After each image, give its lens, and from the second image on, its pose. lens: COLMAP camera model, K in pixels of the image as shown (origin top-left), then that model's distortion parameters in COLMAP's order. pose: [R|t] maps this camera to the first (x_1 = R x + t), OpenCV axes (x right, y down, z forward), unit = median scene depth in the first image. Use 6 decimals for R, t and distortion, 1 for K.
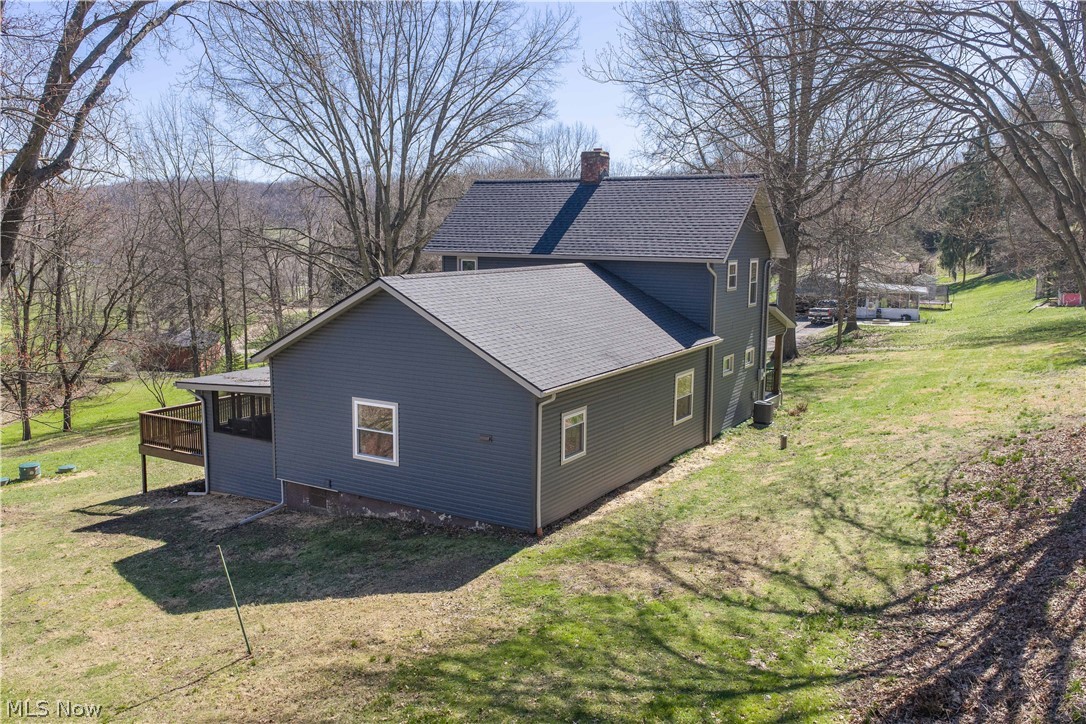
lens RADIAL K [[901.1, 0, 542.1], [0, 901.1, 366.1], [0, 0, 1]] dist [0.013584, -0.017759]
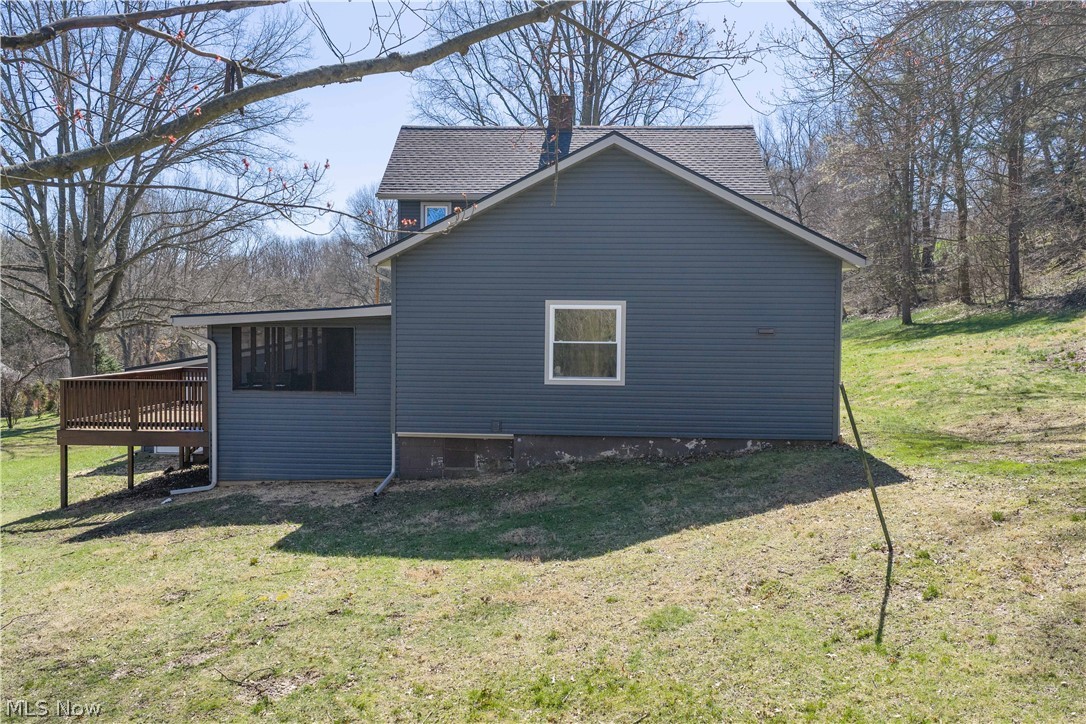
lens RADIAL K [[901.1, 0, 542.1], [0, 901.1, 366.1], [0, 0, 1]] dist [0.013584, -0.017759]
pose [[0.884886, -0.021117, 0.465329, -0.558361], [0.066480, 0.994471, -0.081291, 0.147821], [-0.461040, 0.102869, 0.881397, 0.349602]]
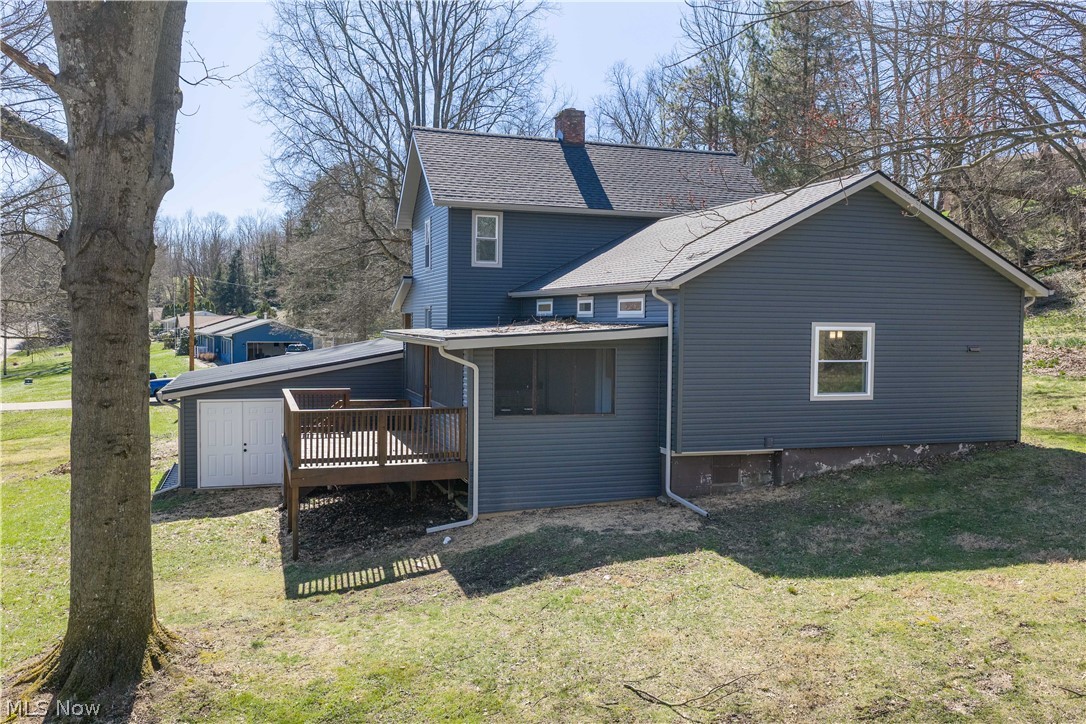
lens RADIAL K [[901.1, 0, 542.1], [0, 901.1, 366.1], [0, 0, 1]] dist [0.013584, -0.017759]
pose [[0.650760, -0.036516, 0.758405, -0.969748], [0.107026, 0.993282, -0.044010, 0.081775], [-0.751703, 0.109809, 0.650296, 0.661553]]
